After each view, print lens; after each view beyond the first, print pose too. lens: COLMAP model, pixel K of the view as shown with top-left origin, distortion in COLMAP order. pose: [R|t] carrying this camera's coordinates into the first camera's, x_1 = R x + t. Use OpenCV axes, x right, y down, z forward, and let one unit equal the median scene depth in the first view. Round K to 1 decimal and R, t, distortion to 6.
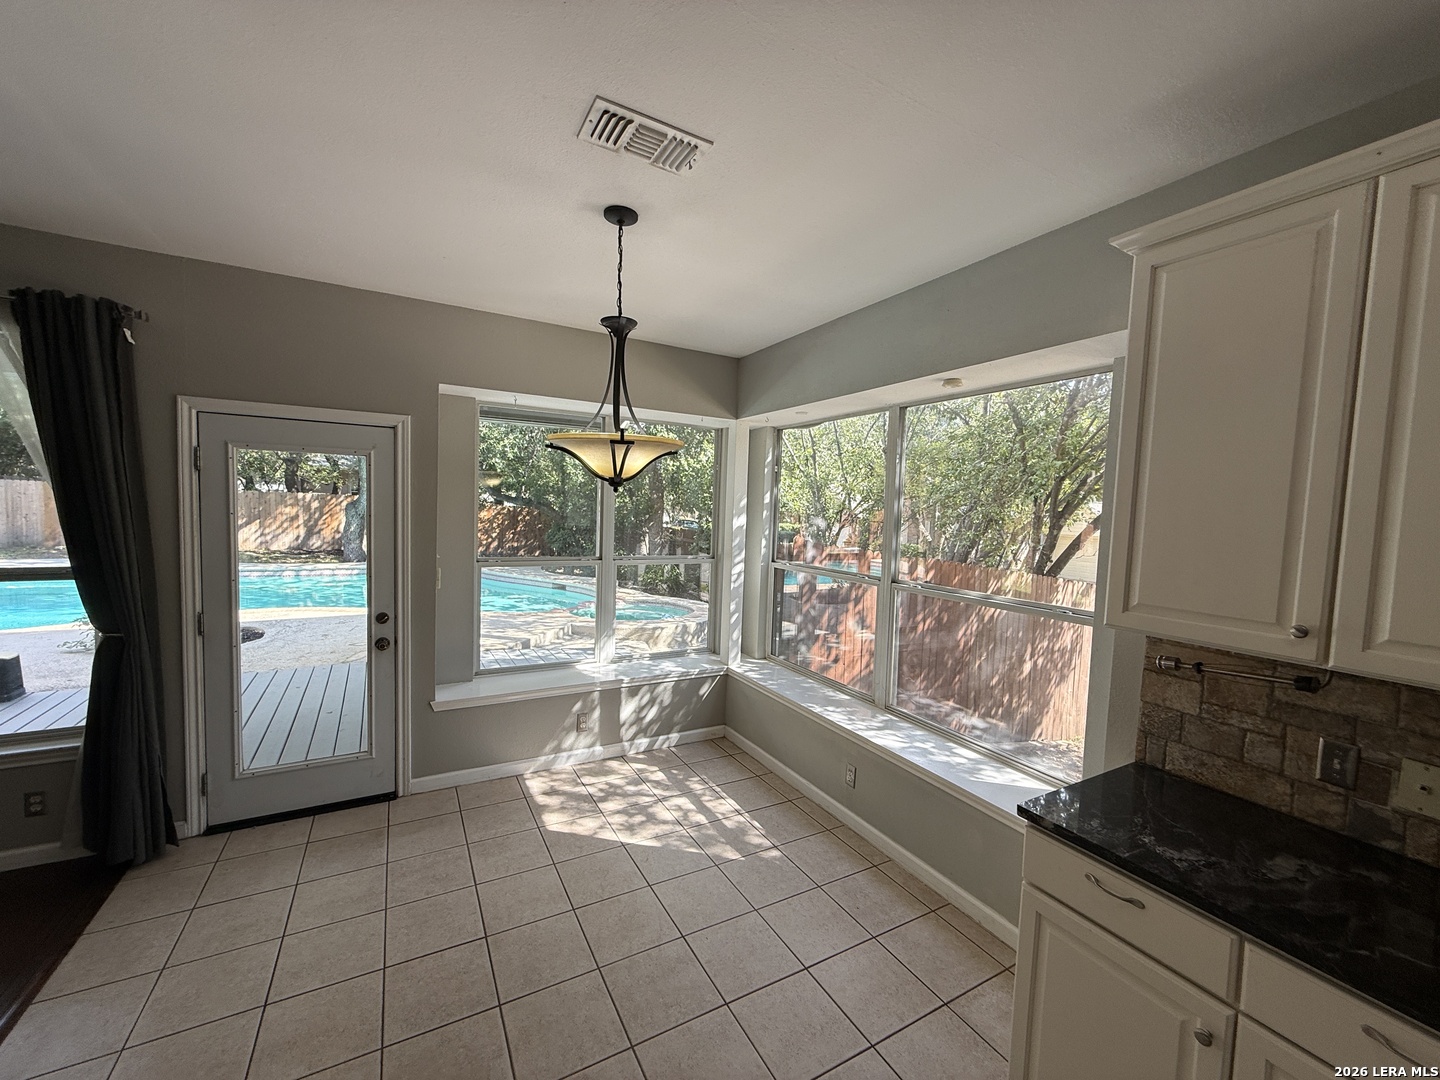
lens RADIAL K [[576.8, 0, 716.8], [0, 576.8, 546.3], [0, 0, 1]] dist [0.001121, 0.000000]
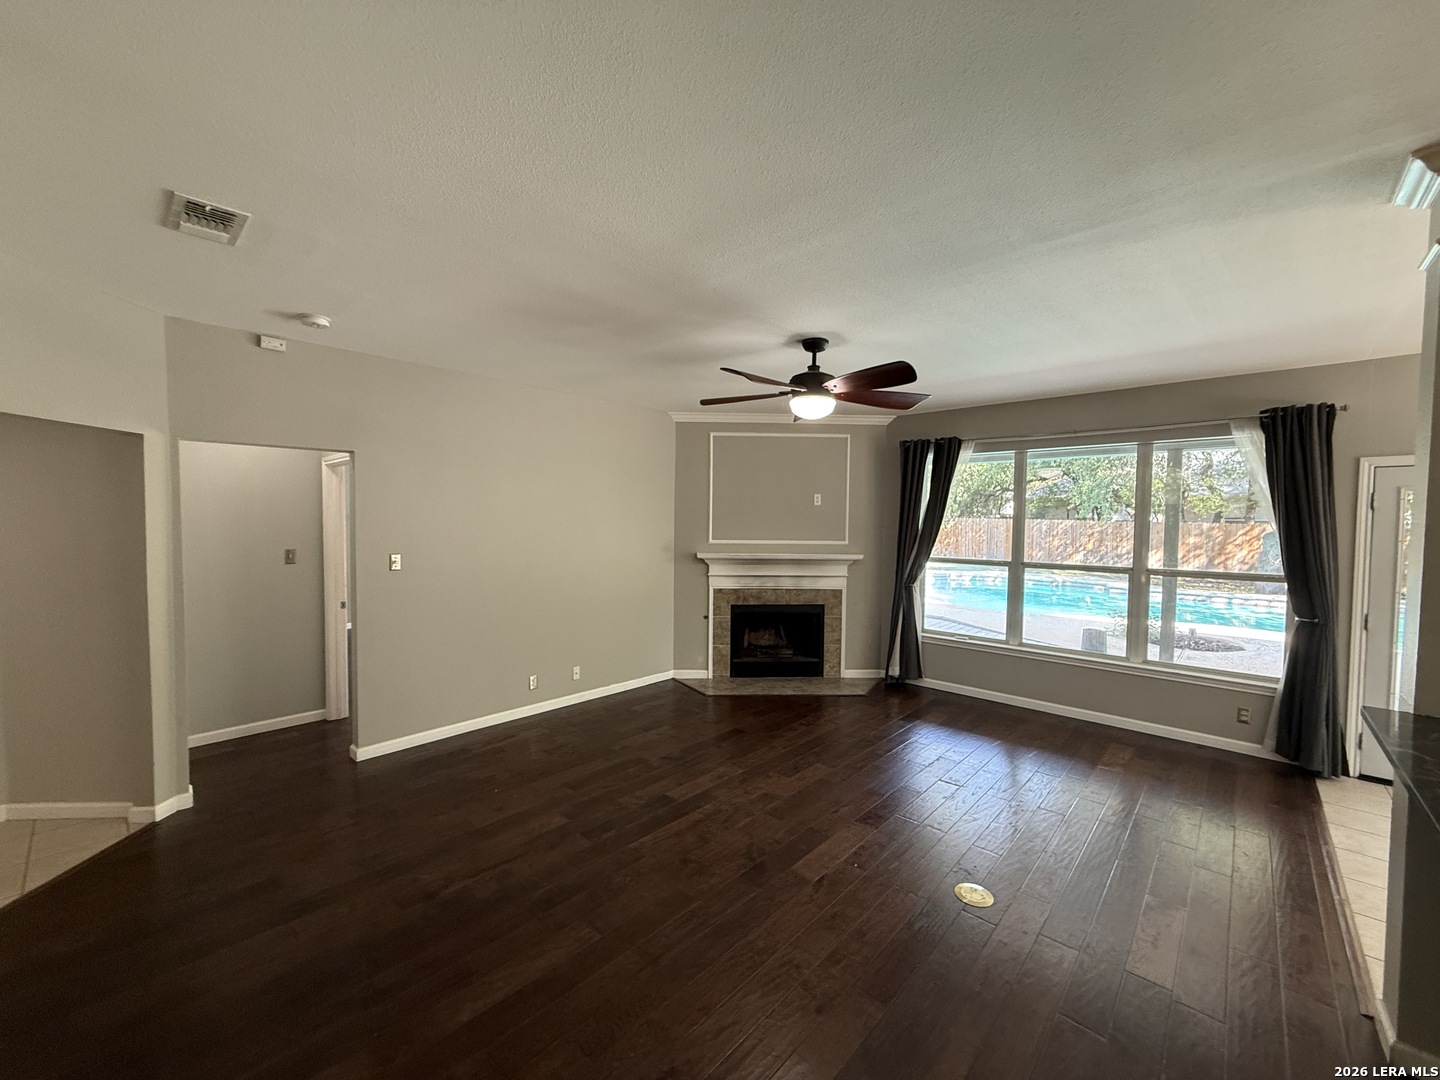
lens RADIAL K [[576.8, 0, 717.9], [0, 576.8, 544.7], [0, 0, 1]] dist [0.001121, 0.000000]
pose [[0.299753, 0.010555, -0.953959, -0.064472], [-0.063204, 0.997962, -0.008818, 0.071443], [0.951921, 0.062938, 0.299809, -1.020878]]
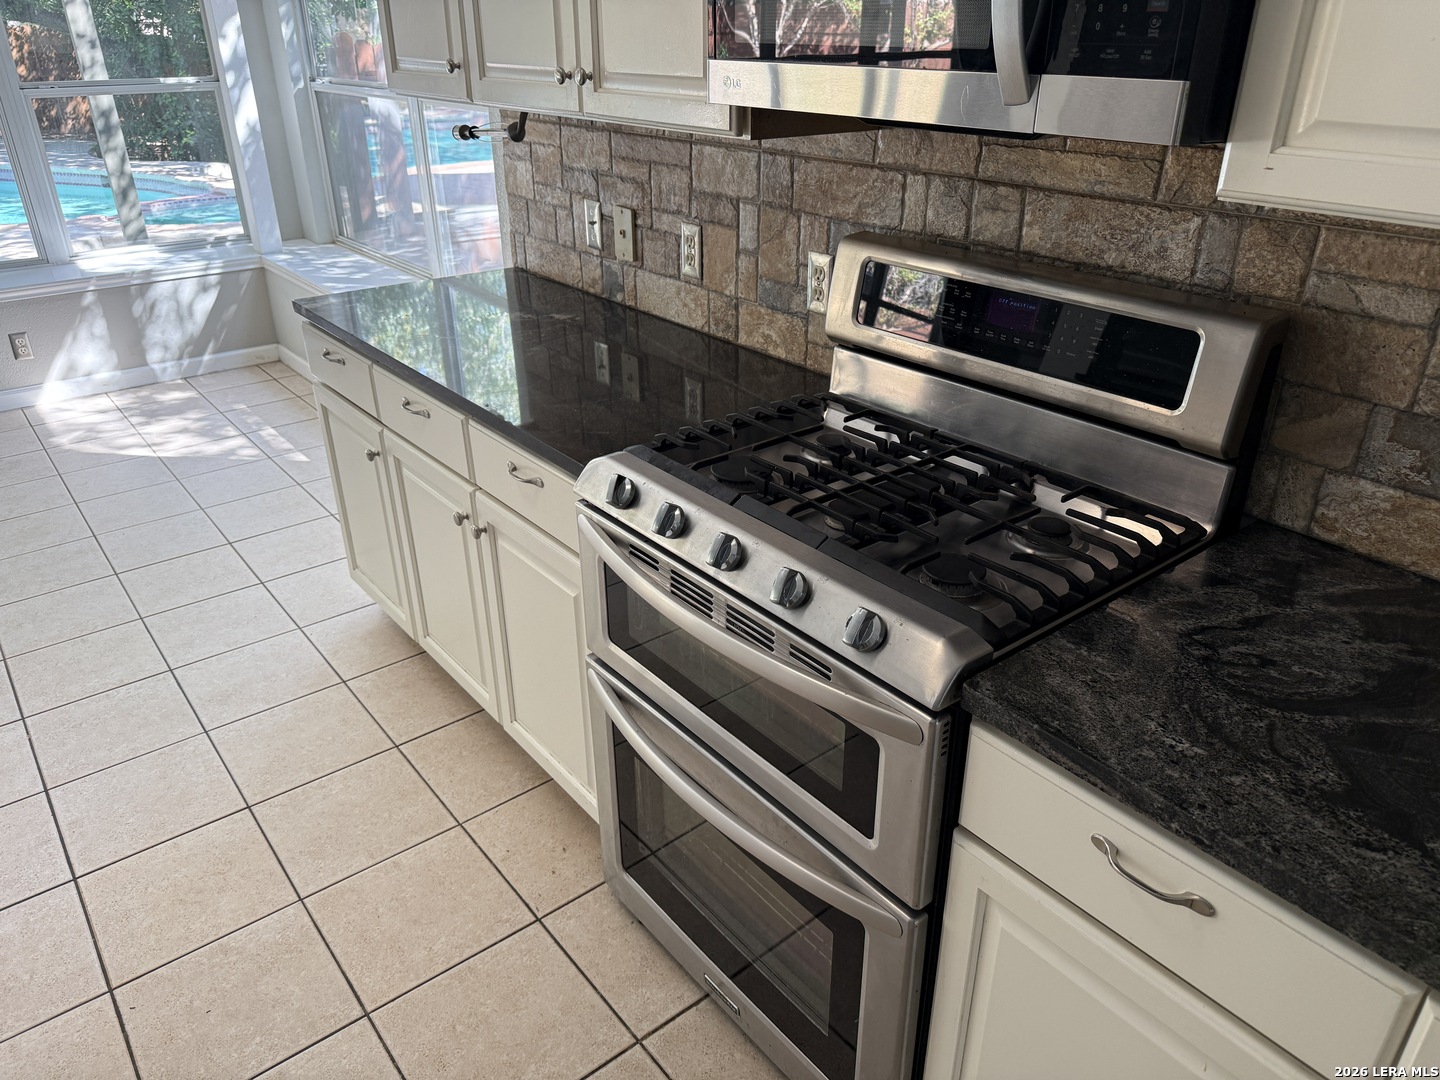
lens RADIAL K [[1023.8, 0, 714.4], [0, 1023.8, 549.4], [0, 0, 1]] dist [0.070180, -0.078423]
pose [[0.987314, -0.104961, 0.119144, 0.618325], [0.048815, 0.914662, 0.401262, 0.114950], [-0.151093, -0.390355, 0.908182, -0.507051]]
